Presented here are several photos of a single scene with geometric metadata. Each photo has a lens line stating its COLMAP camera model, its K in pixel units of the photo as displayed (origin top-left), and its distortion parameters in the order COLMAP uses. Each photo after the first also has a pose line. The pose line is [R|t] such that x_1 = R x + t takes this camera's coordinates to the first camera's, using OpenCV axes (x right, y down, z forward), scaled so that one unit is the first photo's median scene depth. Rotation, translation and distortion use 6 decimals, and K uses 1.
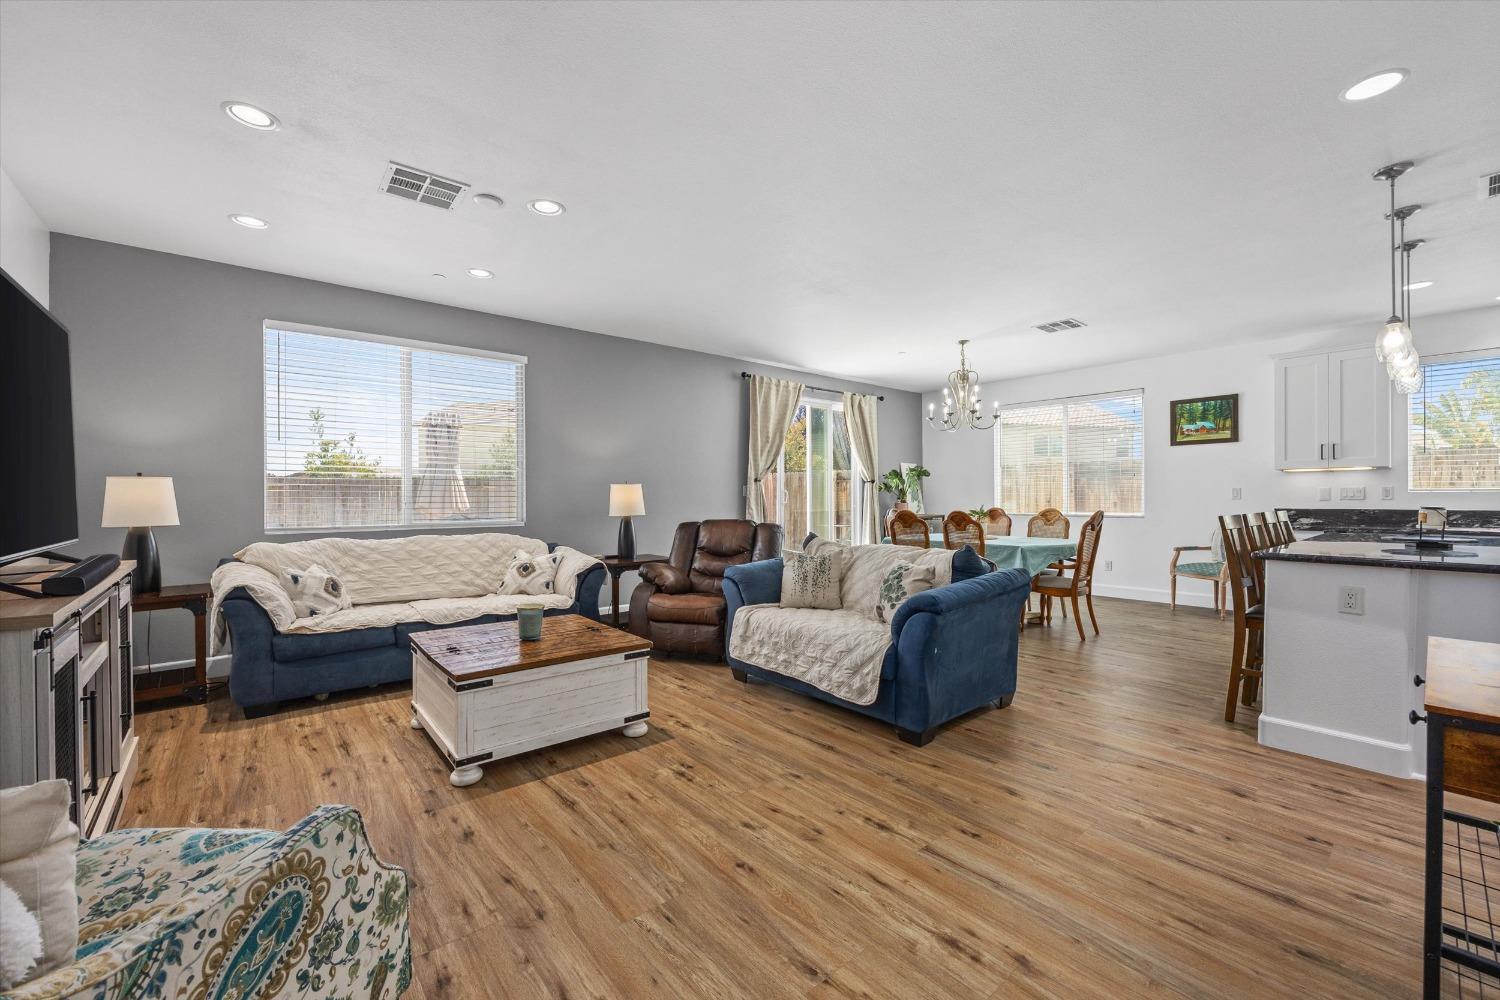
lens RADIAL K [[609.1, 0, 750.0], [0, 609.1, 500.0], [0, 0, 1]] dist [0.002123, 0.000120]
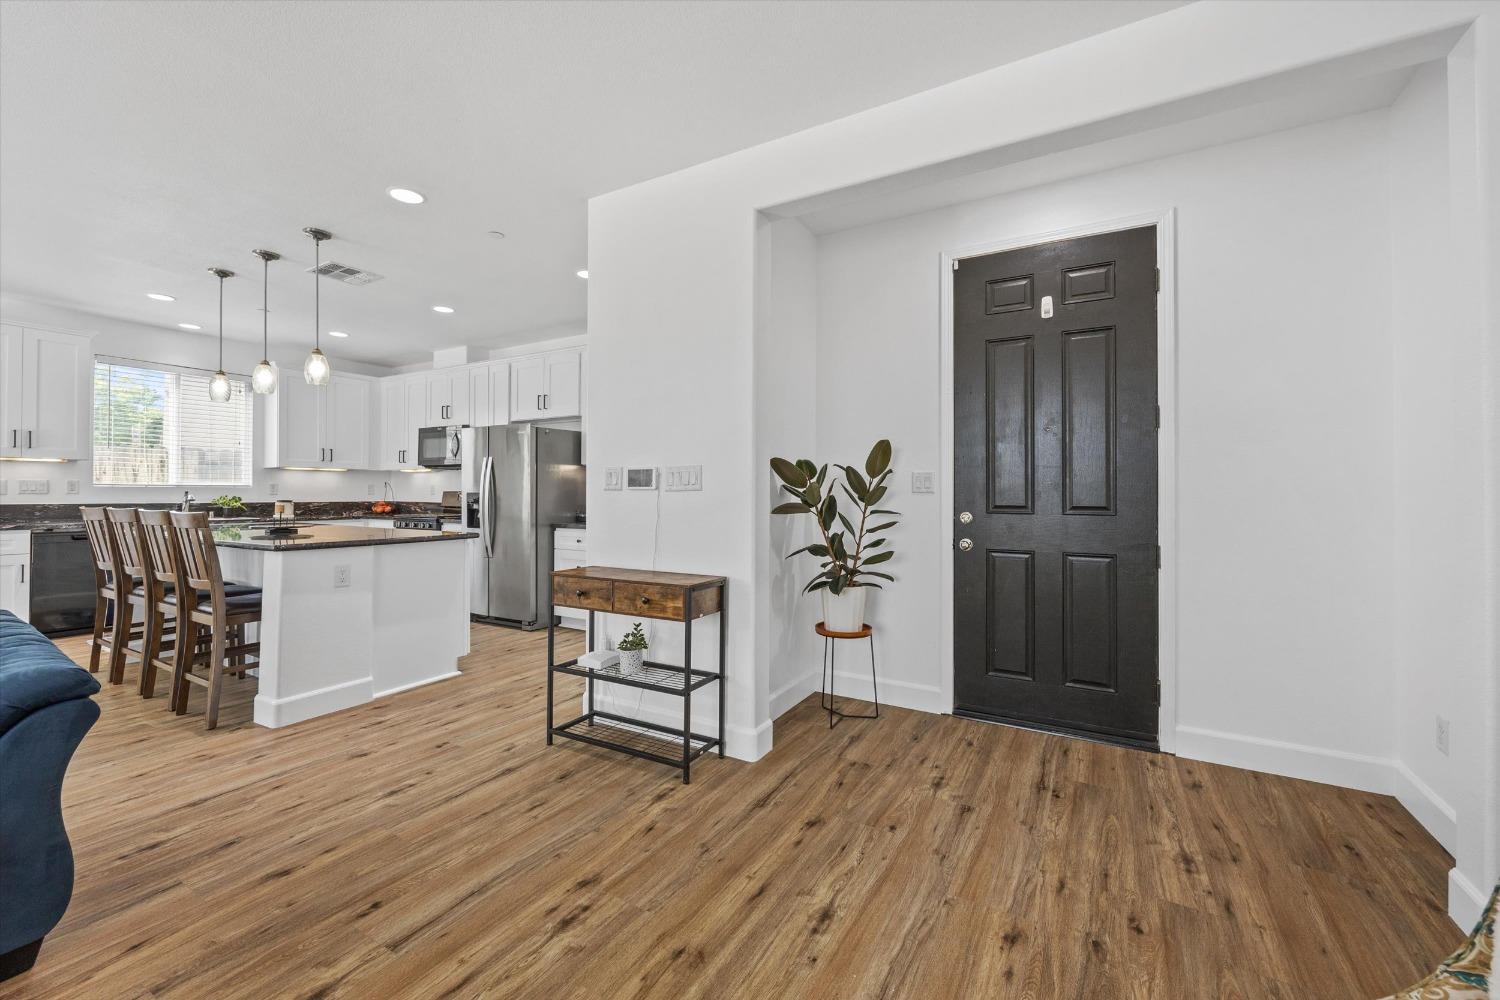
lens RADIAL K [[605.9, 0, 745.4], [0, 605.9, 489.9], [0, 0, 1]] dist [-0.000660, -0.000113]
pose [[-0.337938, 0.005517, 0.941152, -0.238251], [-0.001084, 0.999980, -0.006251, -0.002226], [-0.941168, -0.003133, -0.337925, 0.338164]]
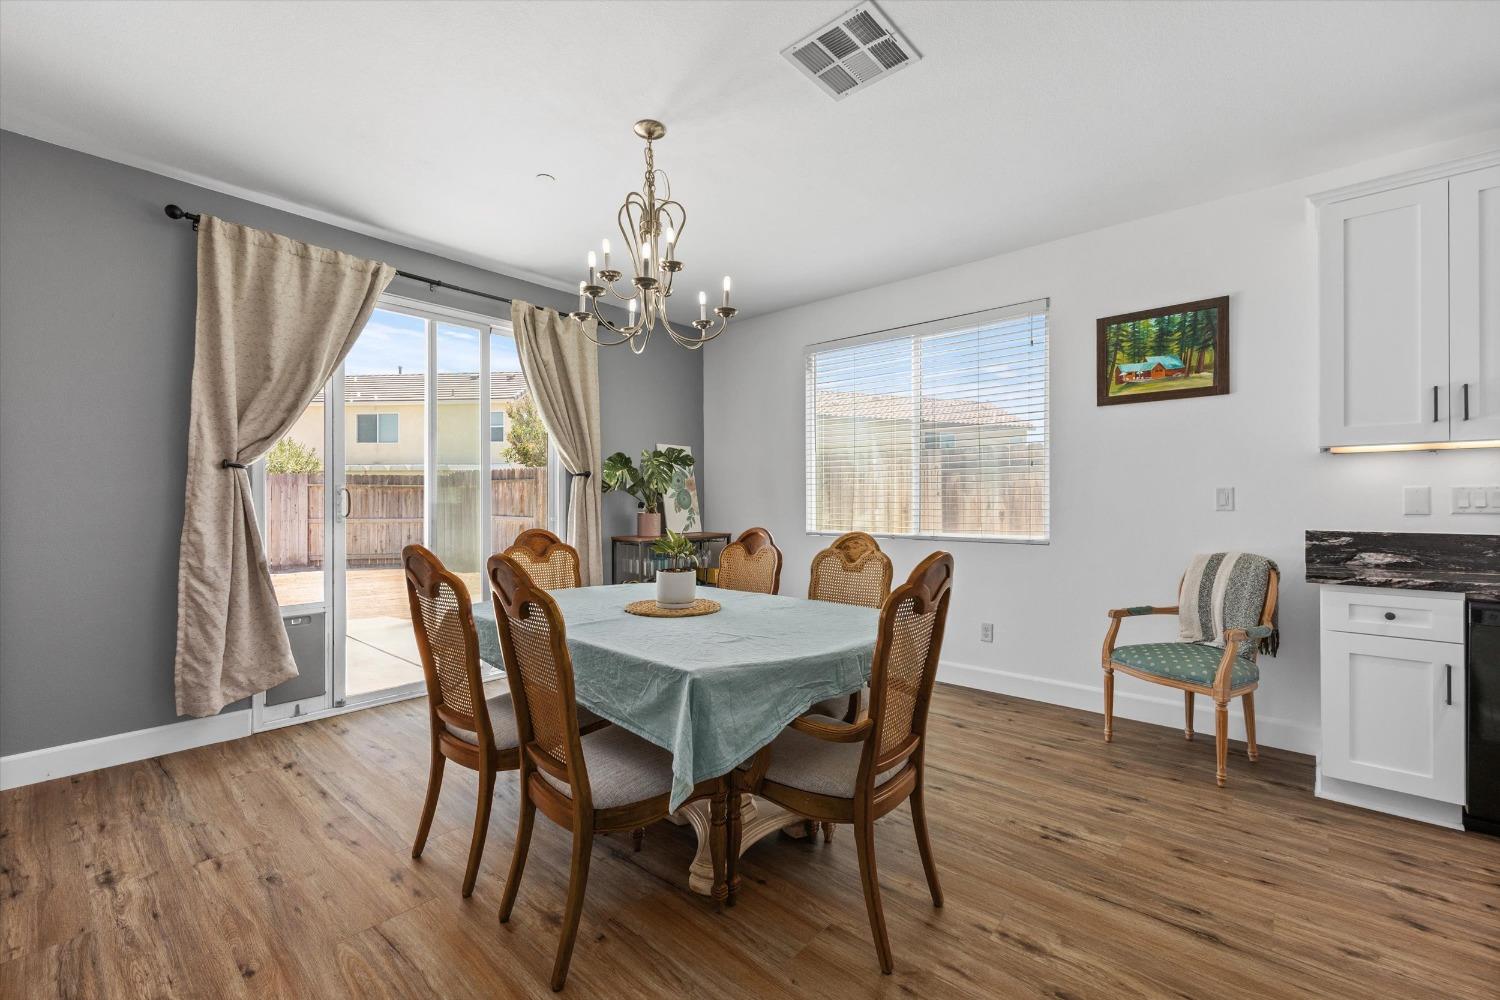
lens RADIAL K [[634.4, 0, 749.8], [0, 634.4, 499.8], [0, 0, 1]] dist [0.009116, -0.000214]
pose [[0.988794, 0.002359, 0.149271, 0.418206], [-0.001537, 0.999983, -0.005623, -0.008086], [-0.149282, 0.005331, 0.988780, 0.671557]]
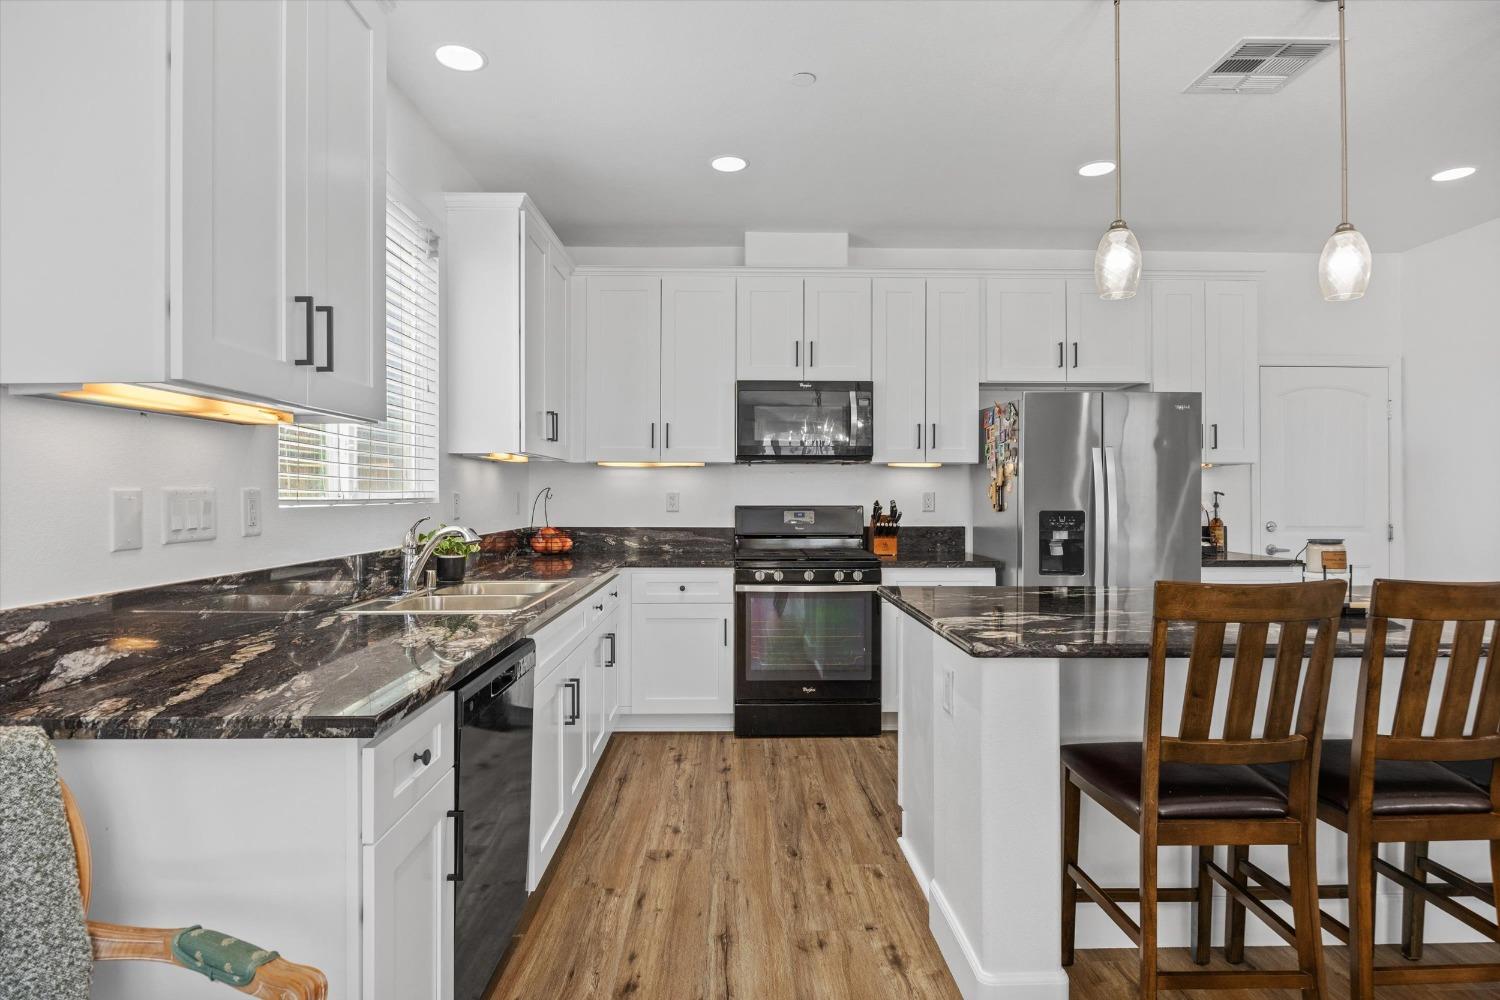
lens RADIAL K [[792.6, 0, 746.5], [0, 792.6, 488.2], [0, 0, 1]] dist [-0.001784, -0.000699]
pose [[-0.775540, 0.005840, 0.631271, 0.679767], [0.002287, 0.999977, -0.006442, -0.020871], [-0.631294, -0.003552, -0.775535, 1.211130]]
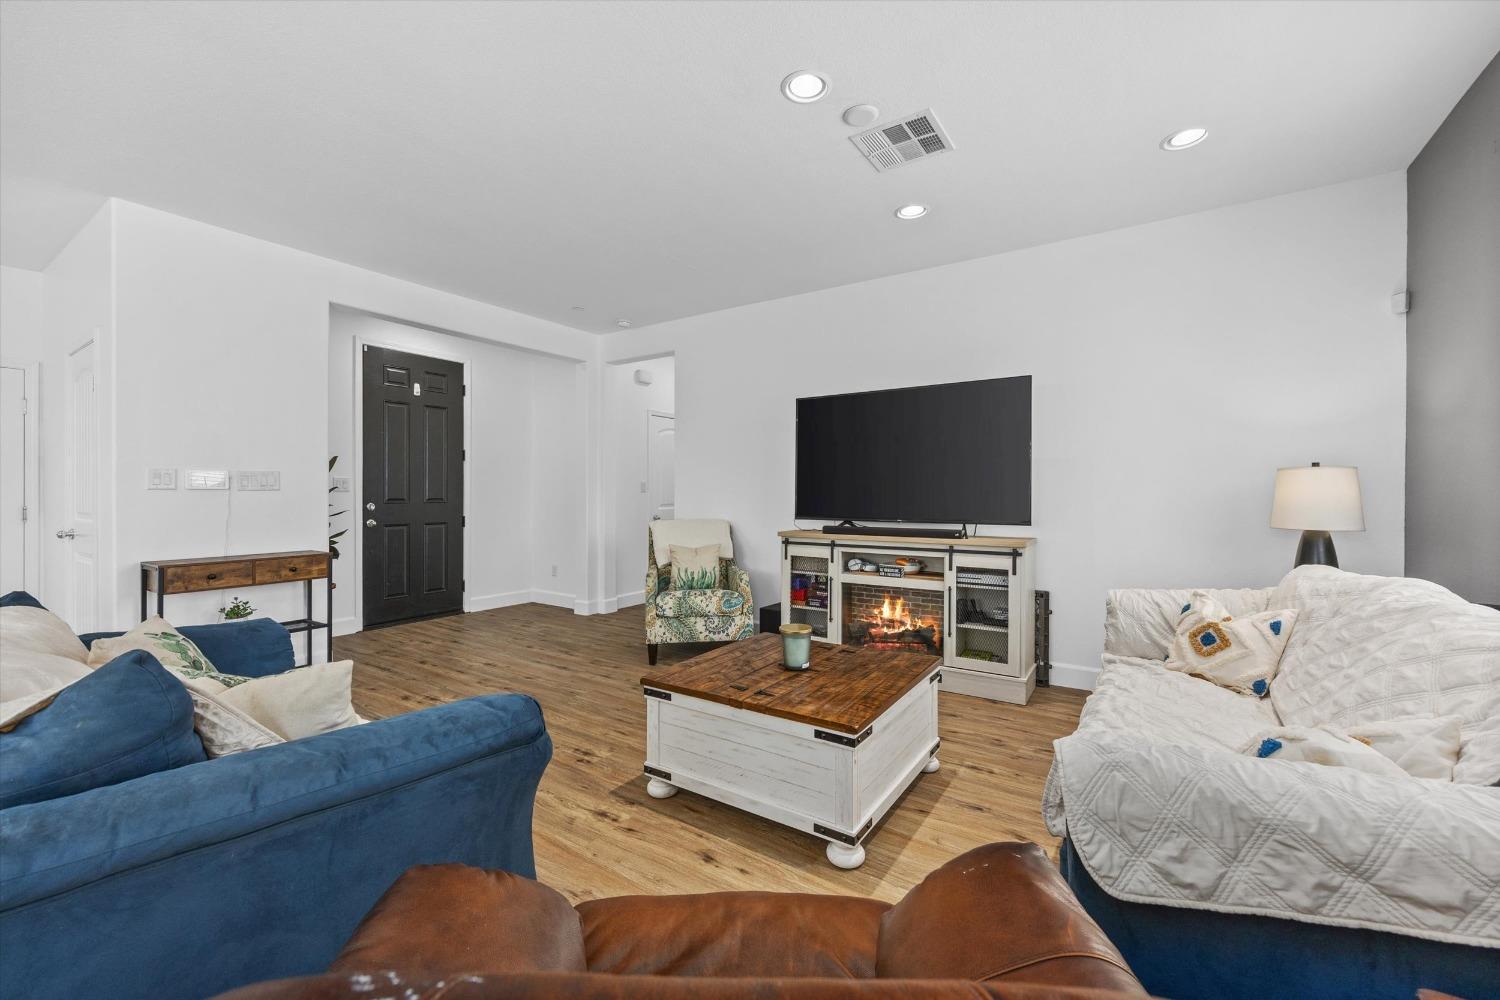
lens RADIAL K [[605.9, 0, 745.4], [0, 605.9, 489.9], [0, 0, 1]] dist [-0.000660, -0.000113]
pose [[-0.961469, -0.000734, -0.274912, -0.044995], [-0.000323, 0.999999, -0.001540, -0.004358], [0.274912, -0.001392, -0.961468, 1.071209]]
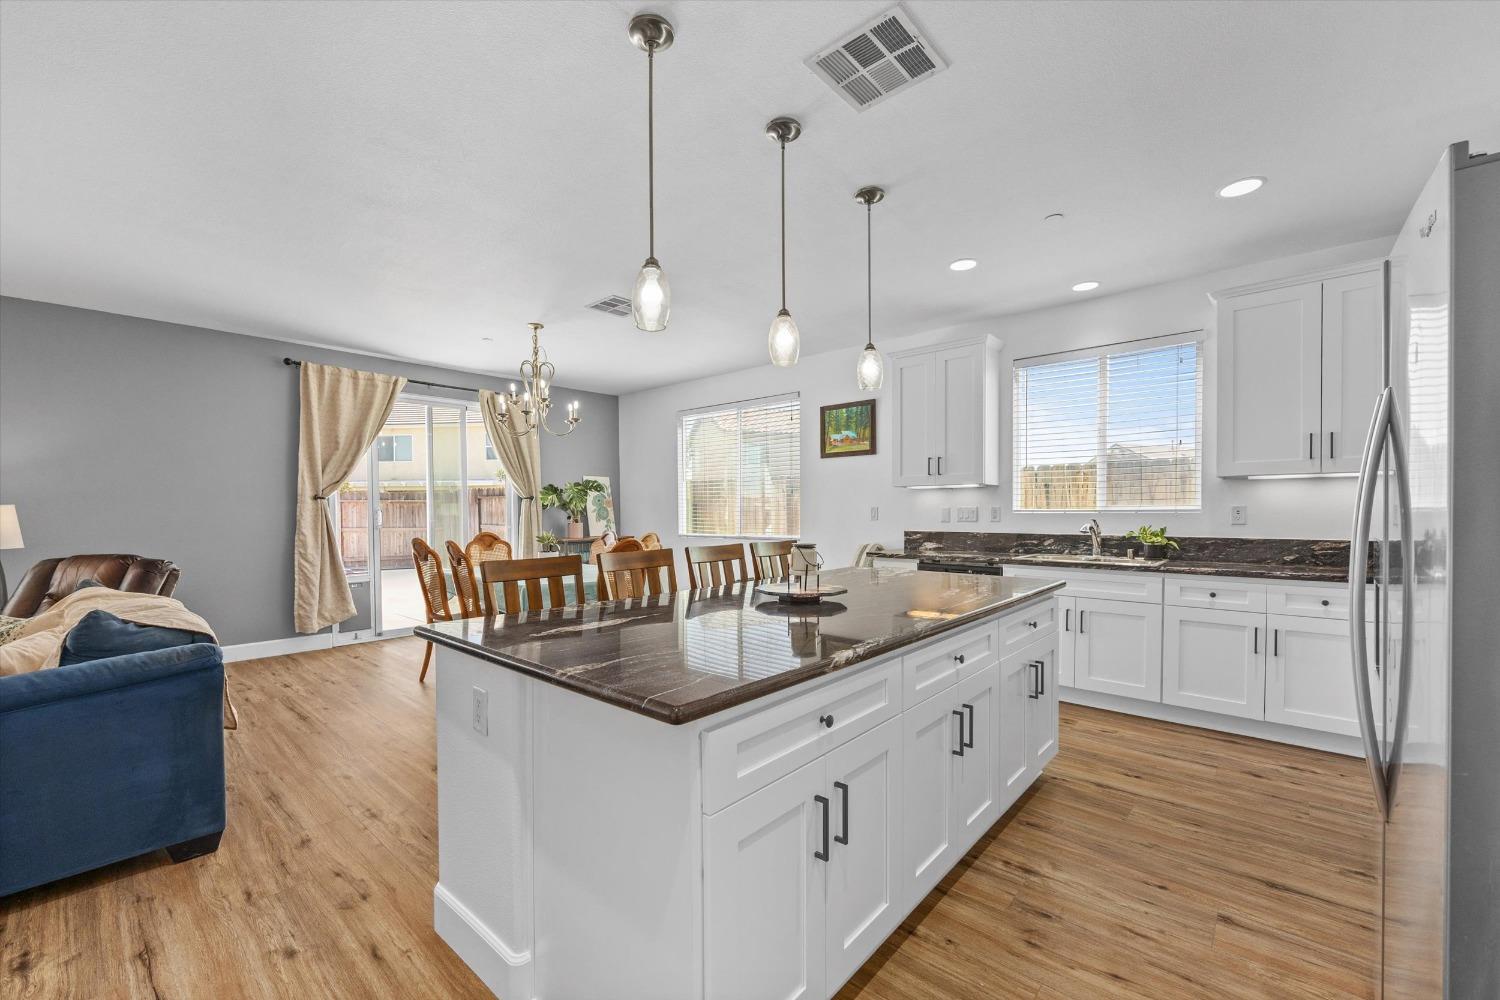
lens RADIAL K [[615.4, 0, 746.5], [0, 615.4, 522.6], [0, 0, 1]] dist [-0.001166, 0.000078]
pose [[0.990178, -0.005907, 0.139691, 0.603795], [0.003492, 0.999840, 0.017525, -0.016888], [-0.139772, -0.016865, 0.990040, 0.187828]]
